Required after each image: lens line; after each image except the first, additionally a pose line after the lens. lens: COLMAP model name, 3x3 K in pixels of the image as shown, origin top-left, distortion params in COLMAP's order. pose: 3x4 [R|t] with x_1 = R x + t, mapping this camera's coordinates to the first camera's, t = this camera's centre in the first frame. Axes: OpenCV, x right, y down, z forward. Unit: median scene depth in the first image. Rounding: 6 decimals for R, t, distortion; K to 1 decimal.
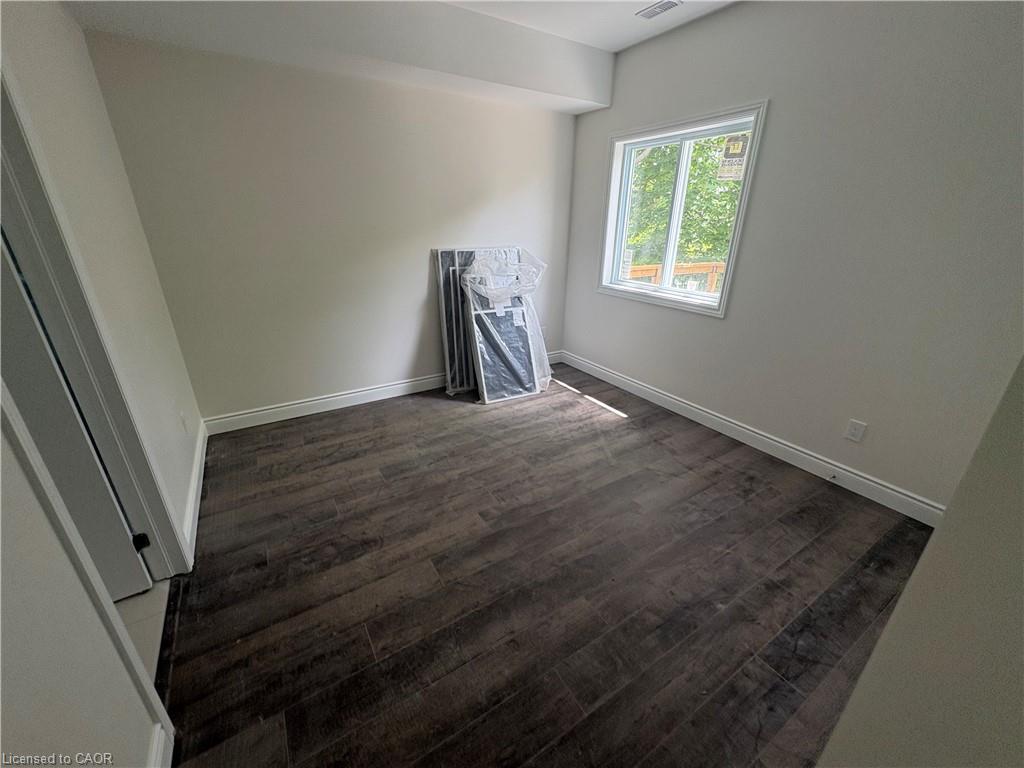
lens RADIAL K [[407.5, 0, 509.4], [0, 407.5, 381.4], [0, 0, 1]] dist [0.002001, 0.000117]
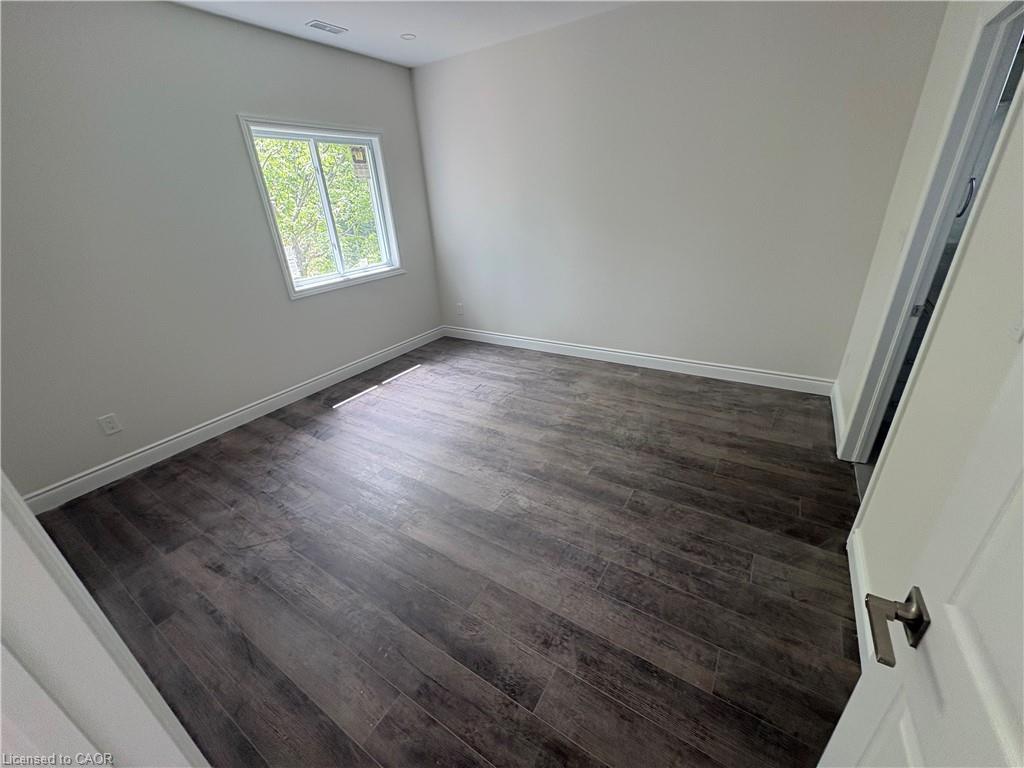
lens RADIAL K [[407.5, 0, 512.0], [0, 407.5, 385.2], [0, 0, 1]] dist [0.002001, 0.000117]
pose [[-0.416778, -0.368355, 0.831030, -1.040626], [0.398608, 0.747571, 0.531271, -0.485988], [-0.816950, 0.552678, -0.164742, 1.156740]]
